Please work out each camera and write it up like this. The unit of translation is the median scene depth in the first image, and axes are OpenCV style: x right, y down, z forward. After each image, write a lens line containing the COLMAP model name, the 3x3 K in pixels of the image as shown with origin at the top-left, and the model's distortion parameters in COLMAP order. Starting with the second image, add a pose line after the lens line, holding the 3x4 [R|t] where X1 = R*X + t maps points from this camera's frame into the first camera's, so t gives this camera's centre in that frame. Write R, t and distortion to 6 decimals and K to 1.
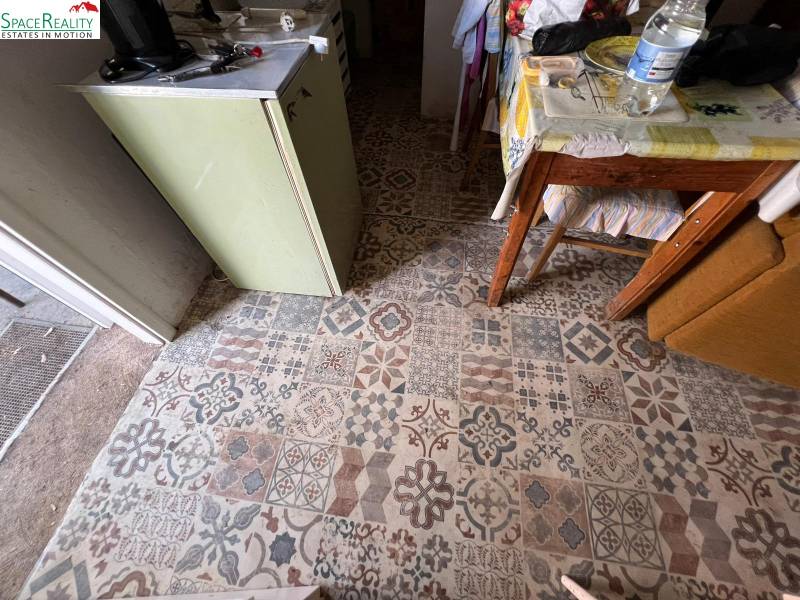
lens RADIAL K [[321.4, 0, 397.0], [0, 321.4, 298.3], [0, 0, 1]] dist [-0.001084, 0.002344]
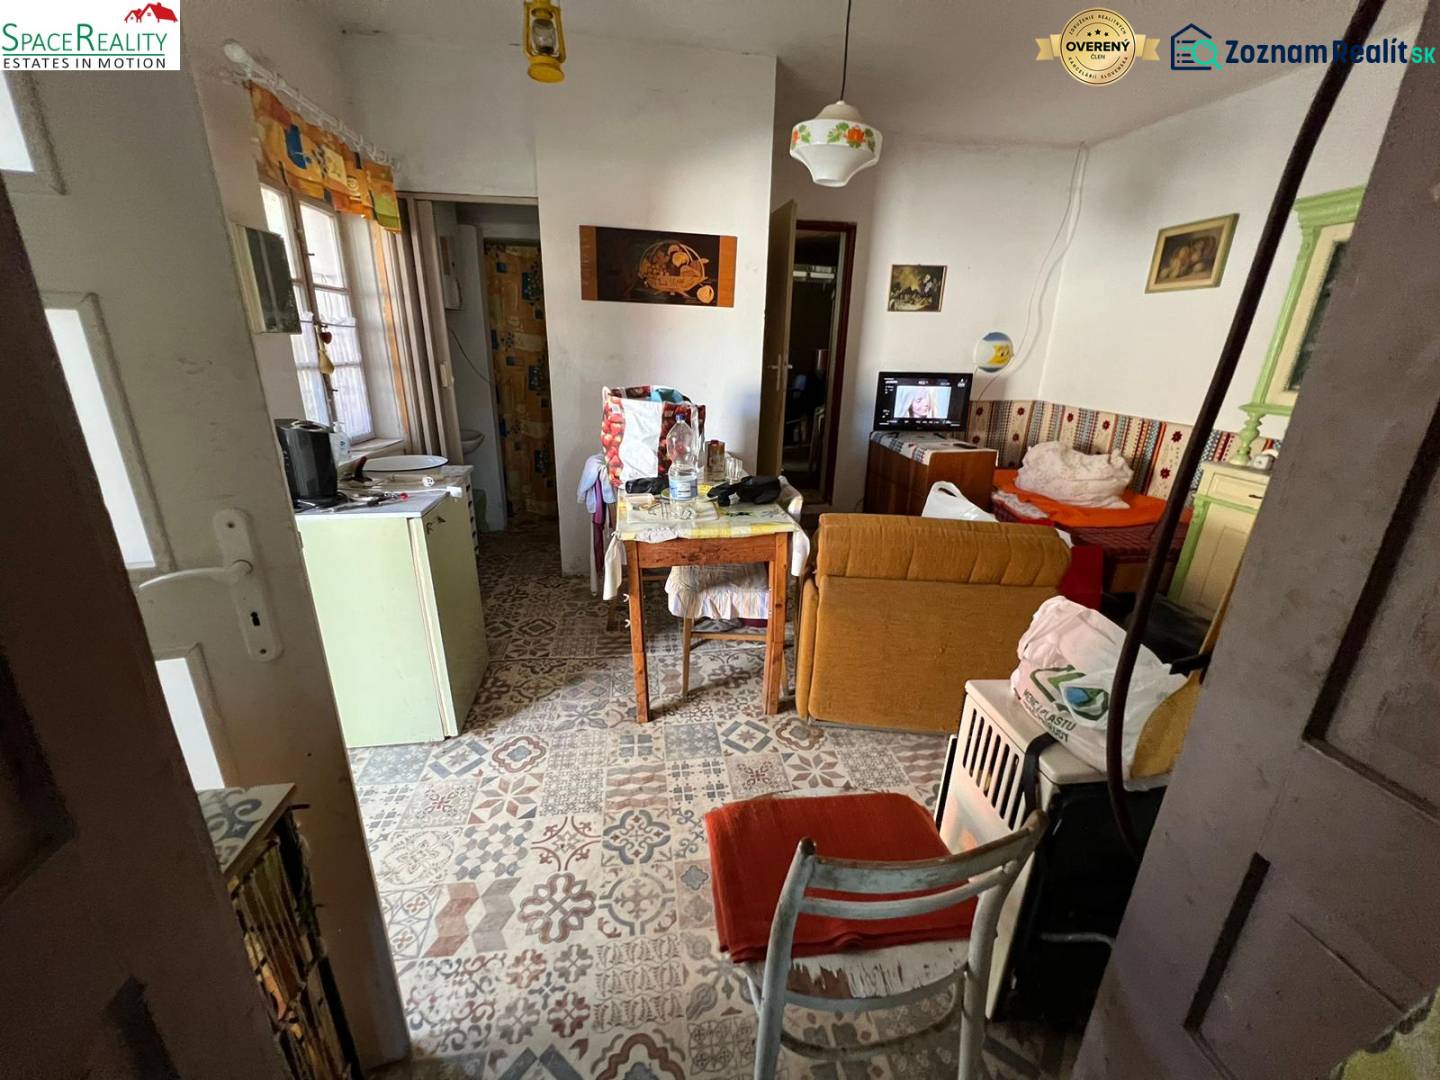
lens RADIAL K [[578.6, 0, 712.4], [0, 578.6, 535.9], [0, 0, 1]] dist [-0.001084, 0.002344]
pose [[0.962667, -0.047117, 0.266557, 0.099644], [0.202709, 0.778094, -0.594541, 0.715789], [-0.179393, 0.626378, 0.758596, -0.642537]]
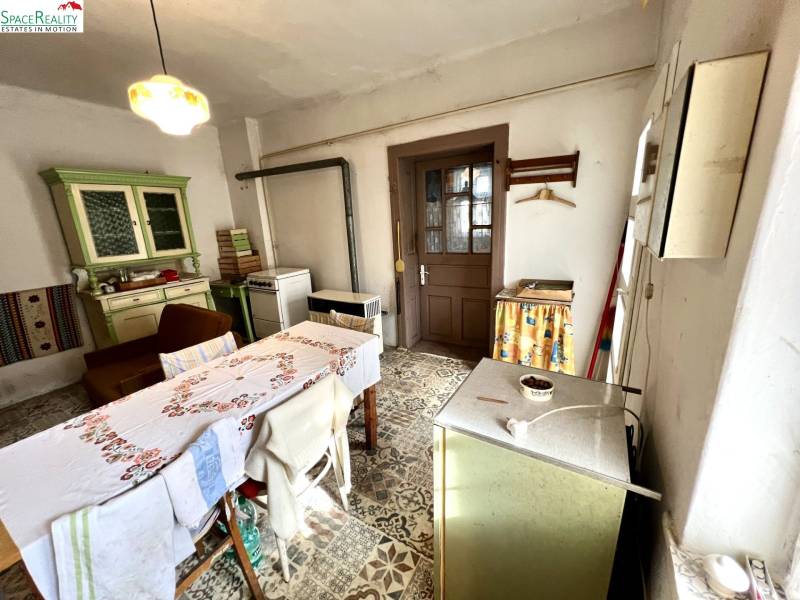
lens RADIAL K [[321.4, 0, 398.5], [0, 321.4, 299.5], [0, 0, 1]] dist [-0.001084, 0.002344]
pose [[-0.918791, -0.041346, 0.392573, -0.460853], [0.360788, 0.315571, 0.877637, -1.788621], [-0.160171, 0.948001, -0.275027, 0.892463]]
